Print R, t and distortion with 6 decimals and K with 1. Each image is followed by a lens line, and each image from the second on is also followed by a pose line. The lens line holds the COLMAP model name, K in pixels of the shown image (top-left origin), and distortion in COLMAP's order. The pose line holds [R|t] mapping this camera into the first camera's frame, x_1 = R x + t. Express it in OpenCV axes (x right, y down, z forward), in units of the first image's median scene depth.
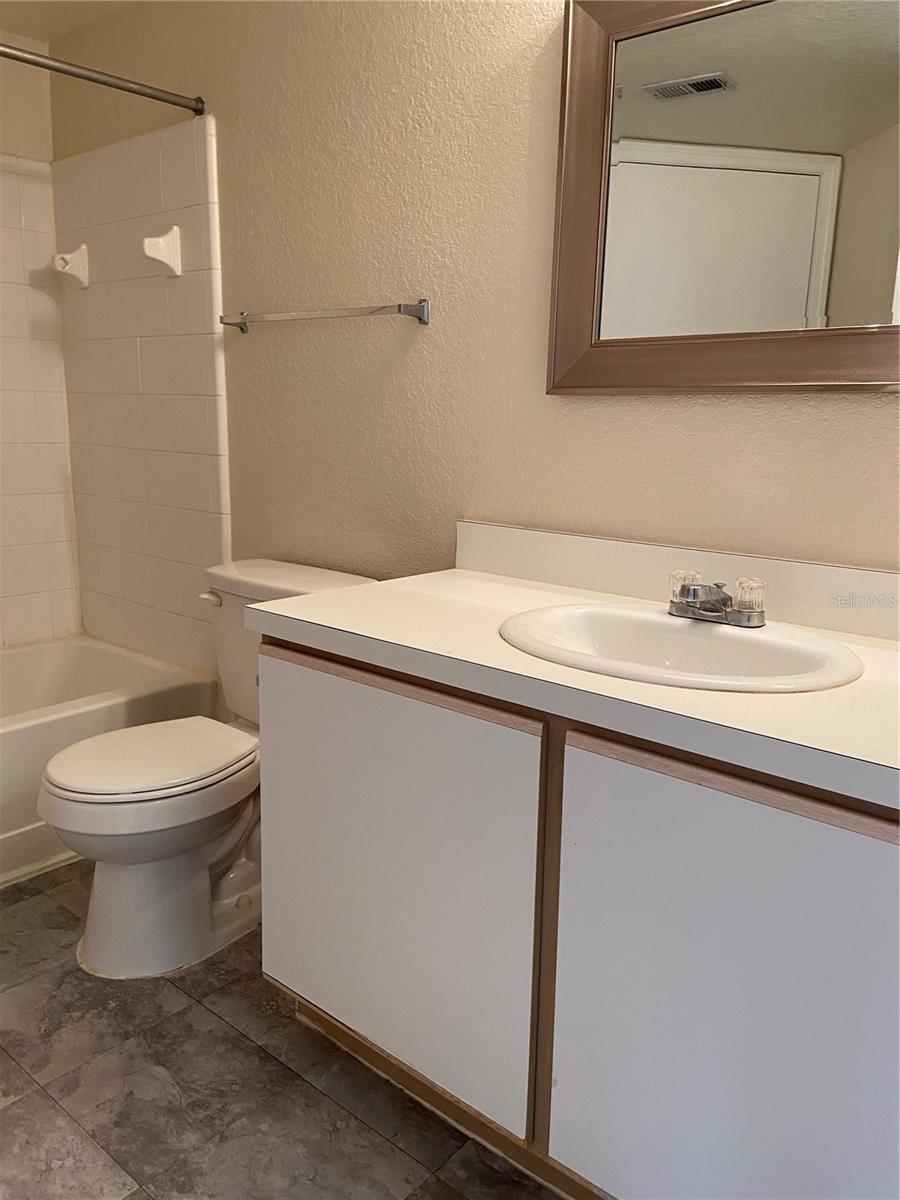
lens RADIAL K [[904.7, 0, 455.8], [0, 904.7, 595.9], [0, 0, 1]] dist [0.122781, -0.158026]
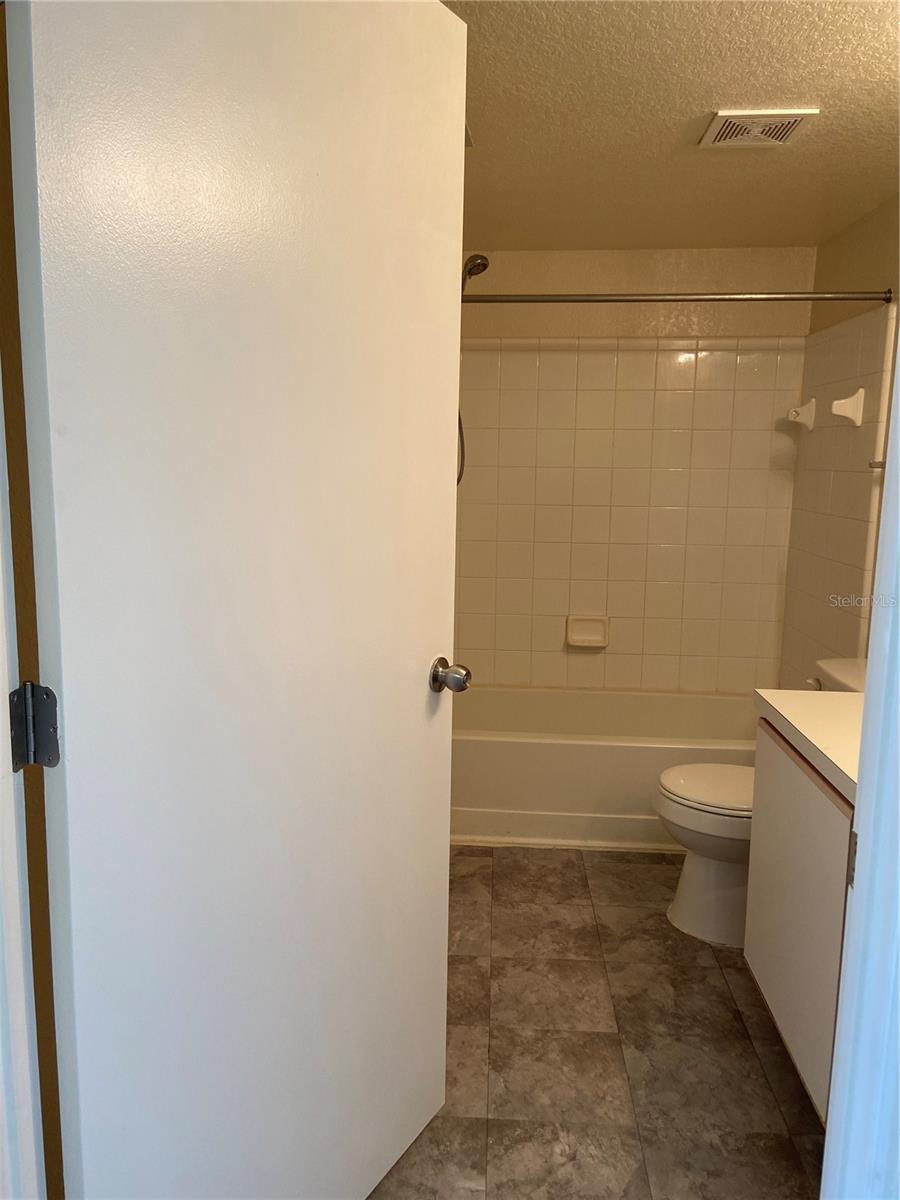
lens RADIAL K [[904.7, 0, 455.8], [0, 904.7, 595.9], [0, 0, 1]] dist [0.122781, -0.158026]
pose [[0.607439, 0.108972, -0.786856, 0.538612], [-0.160662, 0.986928, 0.012651, -0.068944], [0.777949, 0.118733, 0.617007, -0.242715]]
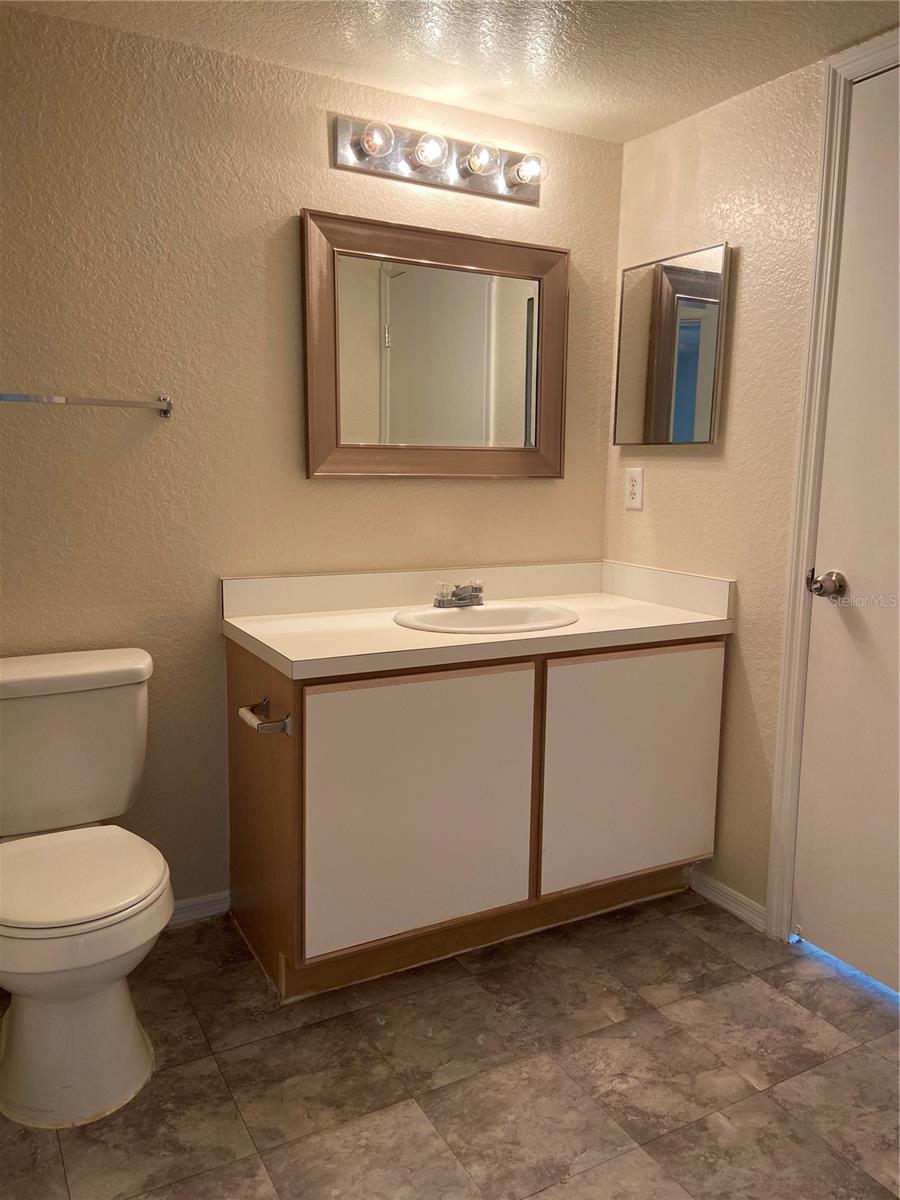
lens RADIAL K [[904.7, 0, 455.8], [0, 904.7, 595.9], [0, 0, 1]] dist [0.122781, -0.158026]
pose [[0.349562, -0.154039, 0.924164, -1.147122], [0.177050, 0.979480, 0.096290, -0.138901], [-0.920032, 0.129964, 0.369662, 0.296723]]
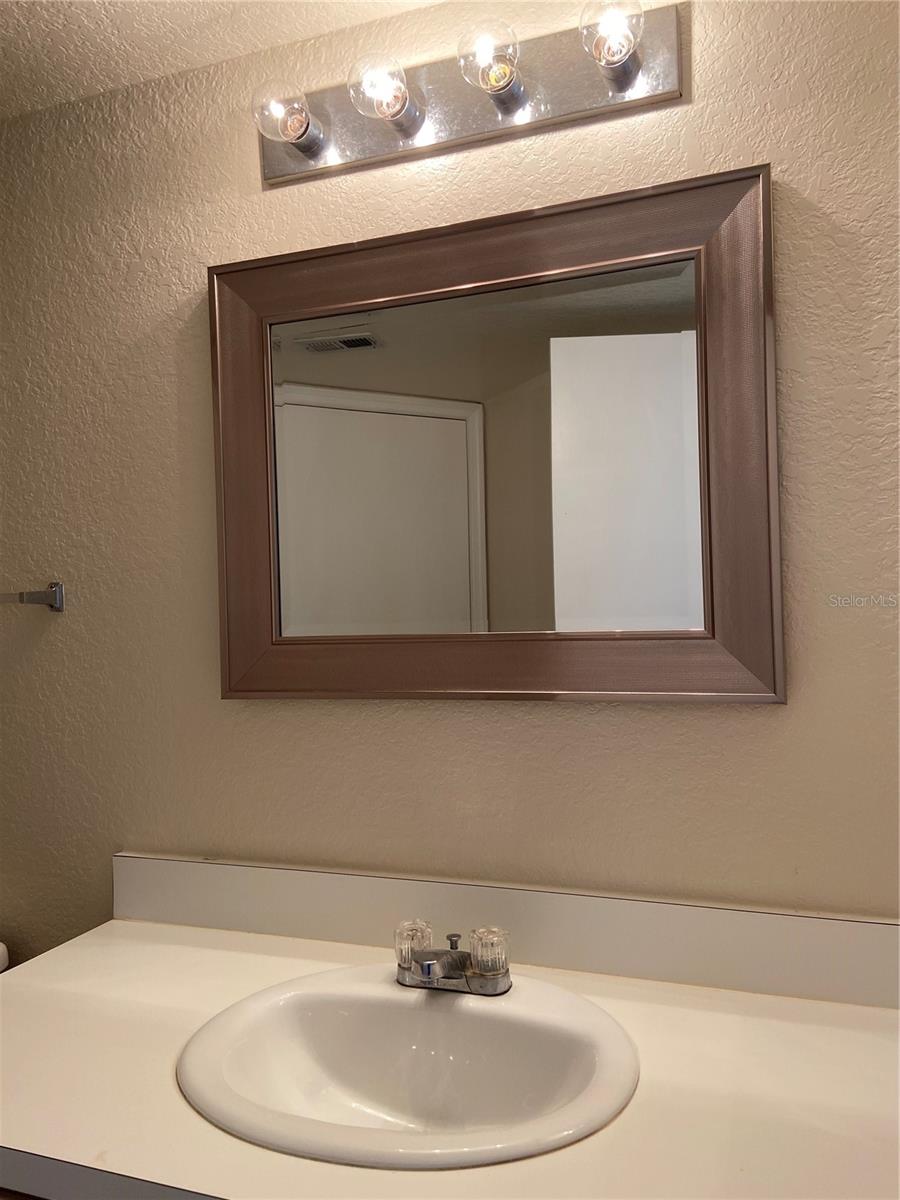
lens RADIAL K [[904.7, 0, 455.8], [0, 904.7, 595.9], [0, 0, 1]] dist [0.122781, -0.158026]
pose [[0.937573, -0.051136, 0.344008, 0.018455], [0.118092, 0.977173, -0.176598, -0.141657], [-0.327125, 0.206198, 0.922210, 0.147060]]
